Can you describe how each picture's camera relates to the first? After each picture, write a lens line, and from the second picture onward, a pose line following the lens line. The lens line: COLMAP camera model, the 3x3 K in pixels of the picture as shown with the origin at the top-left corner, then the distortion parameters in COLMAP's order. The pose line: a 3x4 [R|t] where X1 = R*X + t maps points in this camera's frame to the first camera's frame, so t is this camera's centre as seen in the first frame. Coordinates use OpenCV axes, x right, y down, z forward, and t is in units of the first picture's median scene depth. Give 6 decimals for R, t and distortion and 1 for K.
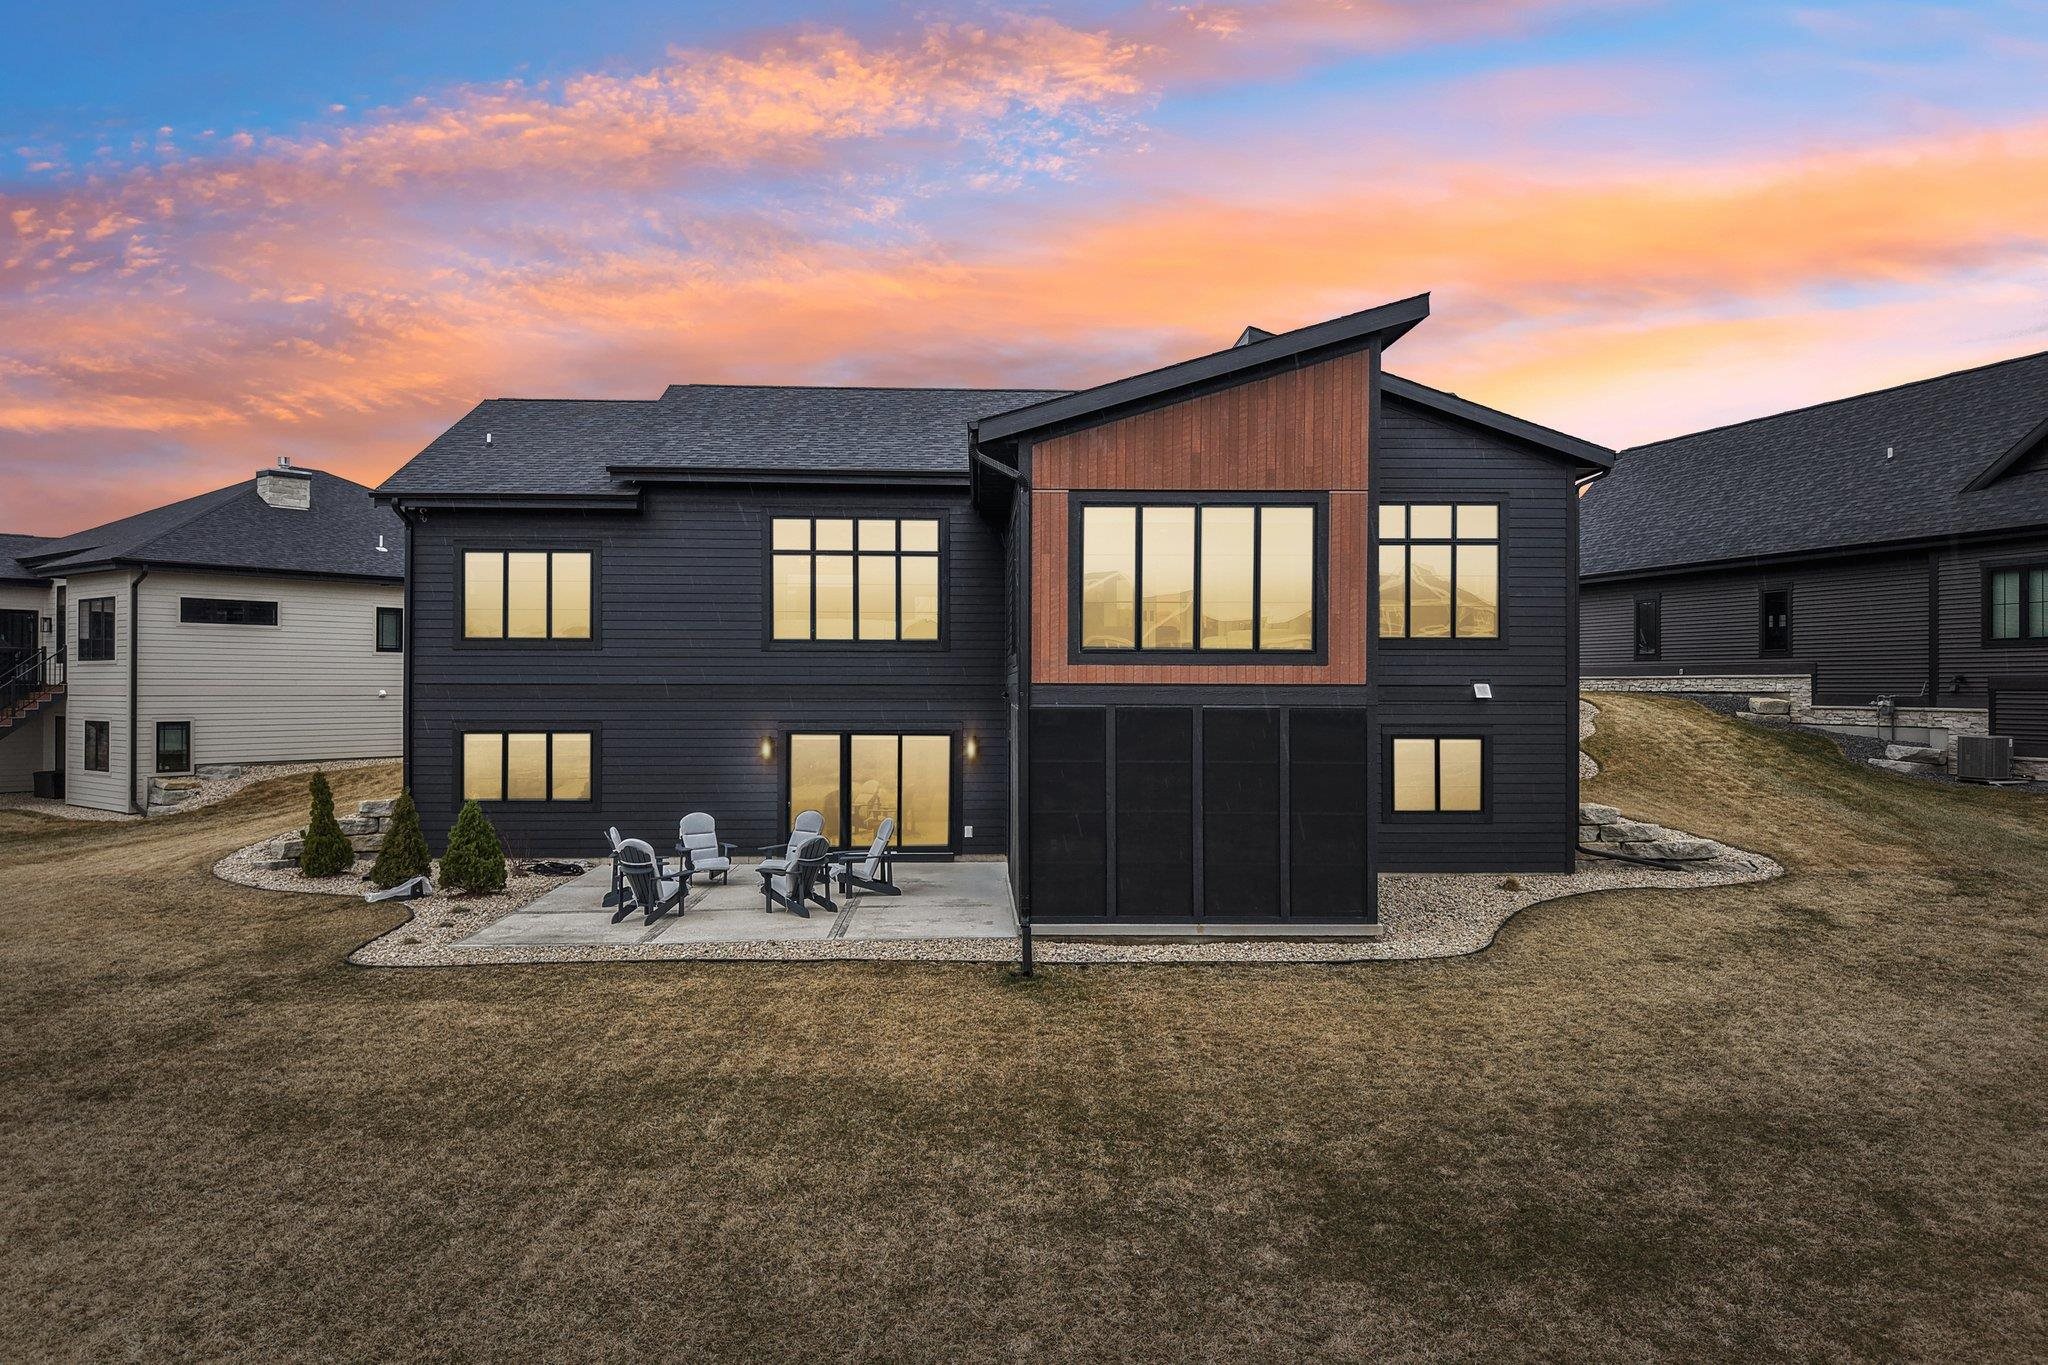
lens RADIAL K [[1387.5, 0, 1031.7], [0, 1387.5, 682.0], [0, 0, 1]] dist [0.001535, 0.000813]
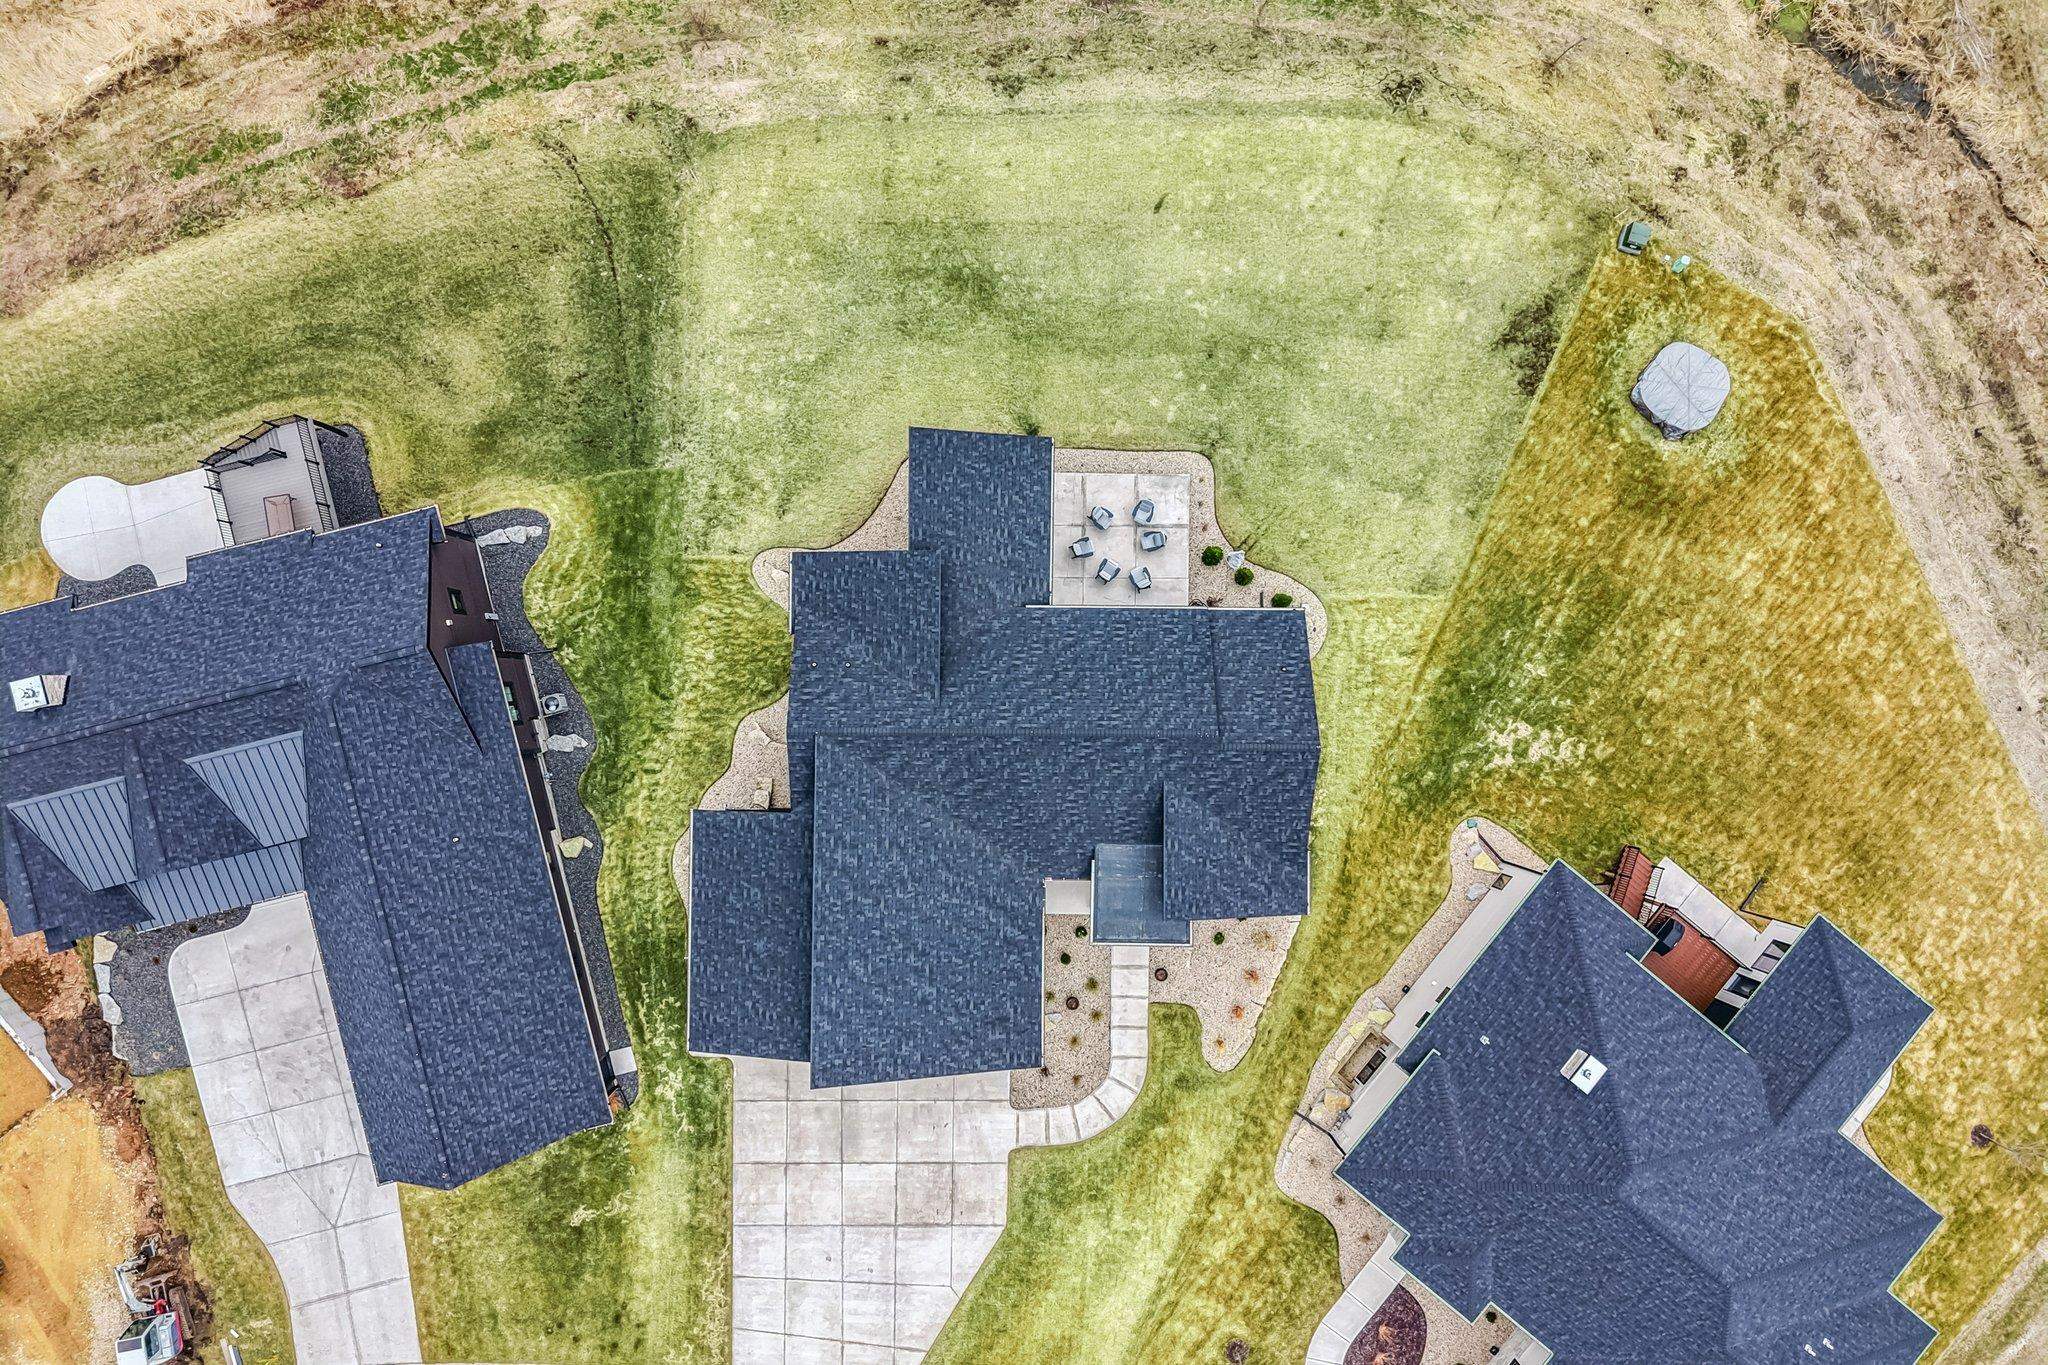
lens RADIAL K [[1414.8, 0, 1024.0], [0, 1414.8, 682.5], [0, 0, 1]] dist [0.028211, -0.034452]
pose [[-0.998518, -0.049709, -0.022153, 0.097712], [-0.022893, 0.014368, 0.999635, -5.019429], [-0.049373, 0.998660, -0.015484, 2.334181]]
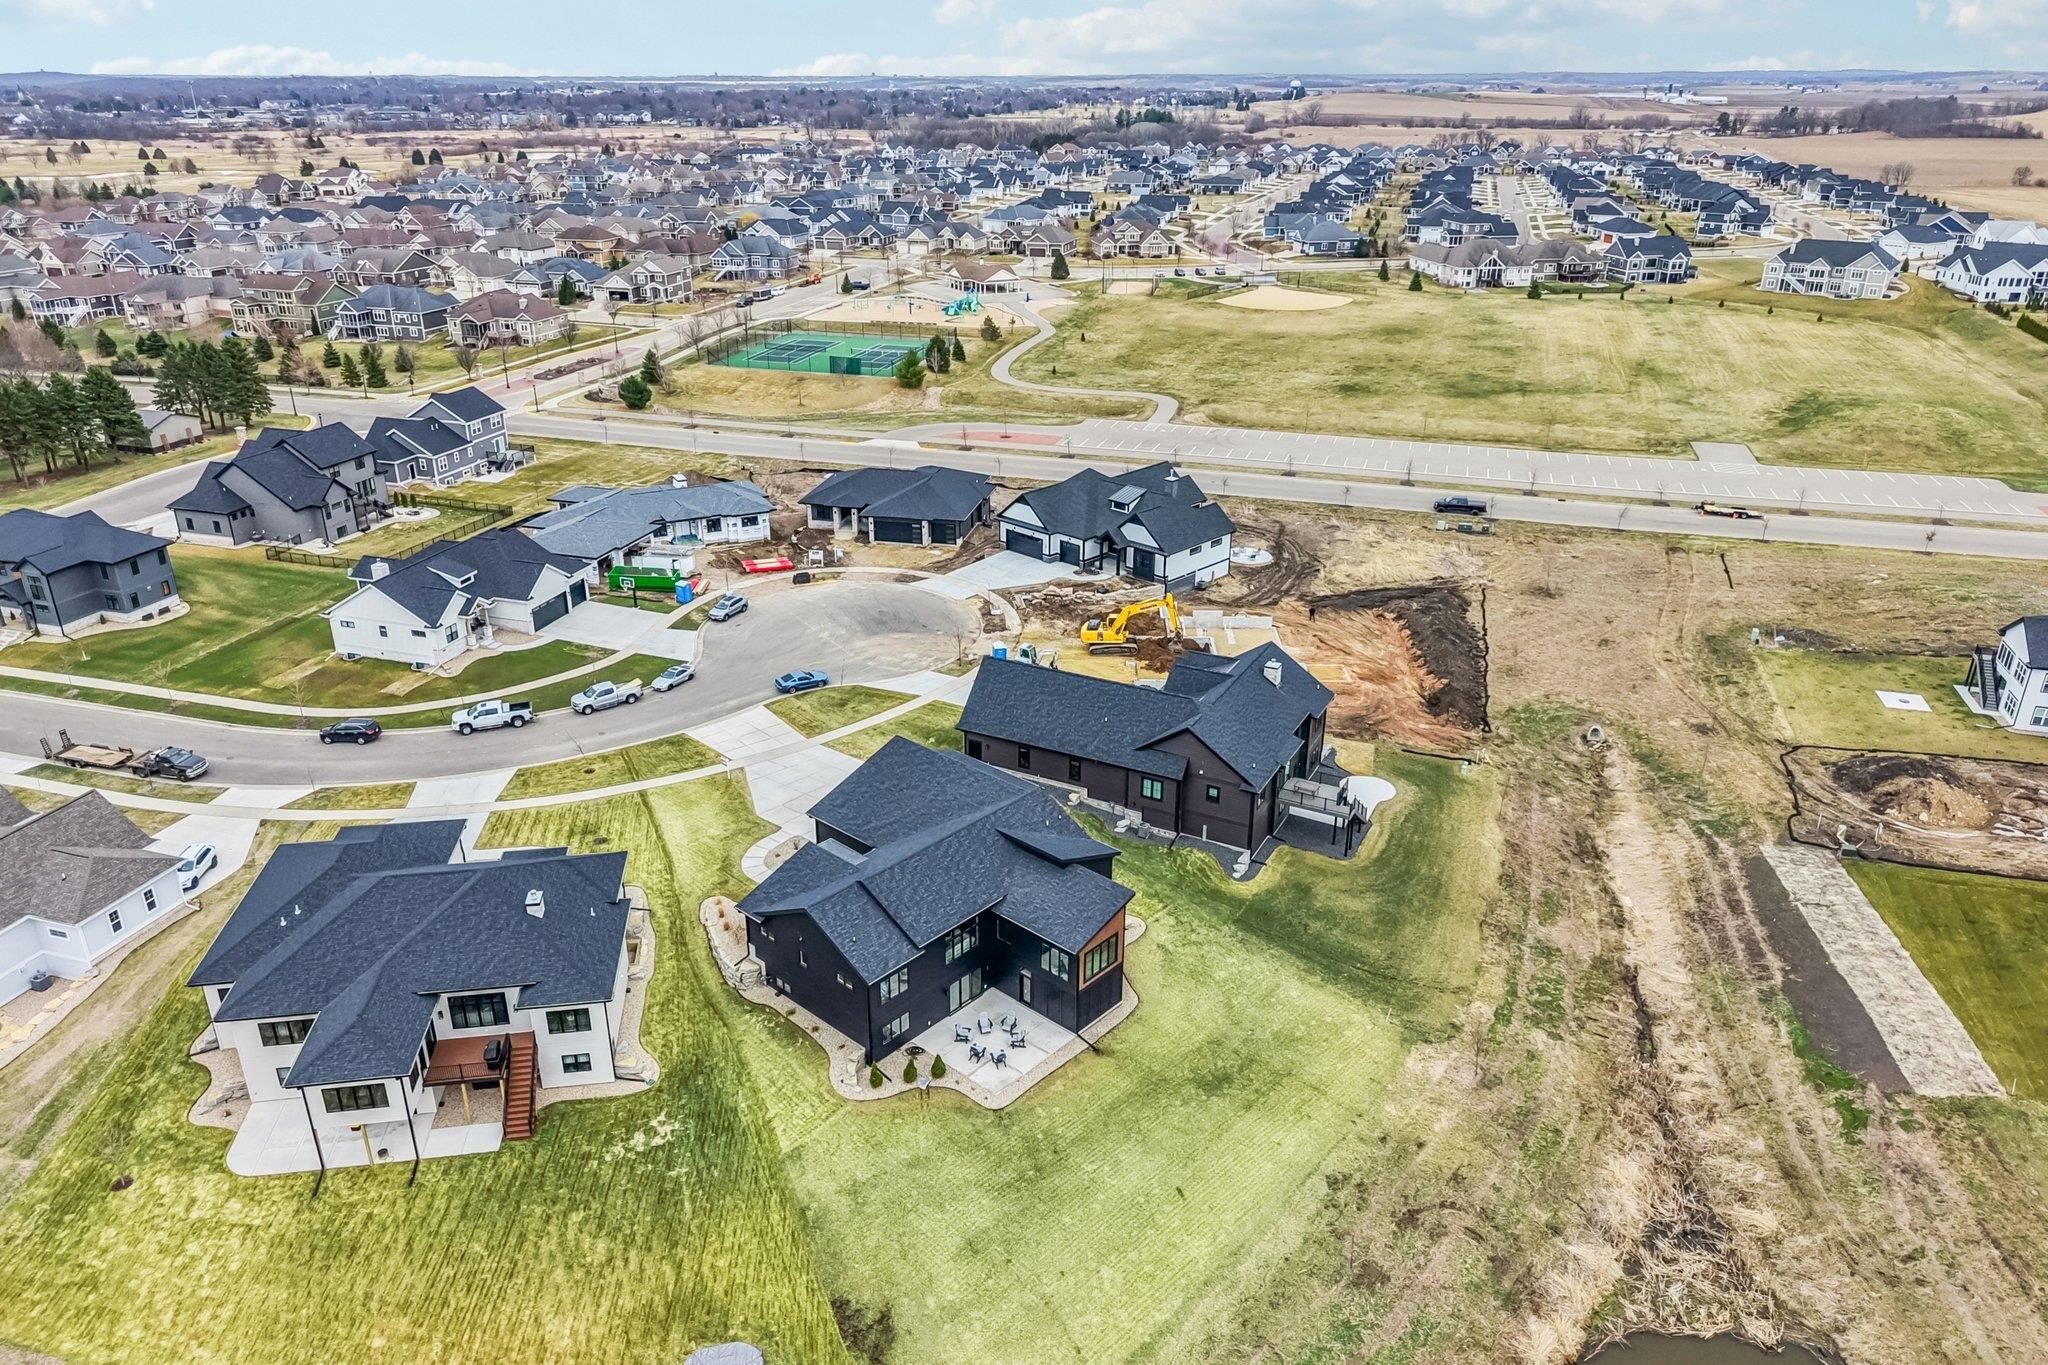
lens RADIAL K [[1377.7, 0, 1048.6], [0, 1377.7, 686.7], [0, 0, 1]] dist [0.051174, -0.069745]
pose [[0.692602, -0.285079, 0.662595, -4.308834], [-0.012611, 0.913661, 0.406281, -4.267997], [-0.721209, -0.289747, 0.629209, -2.393505]]
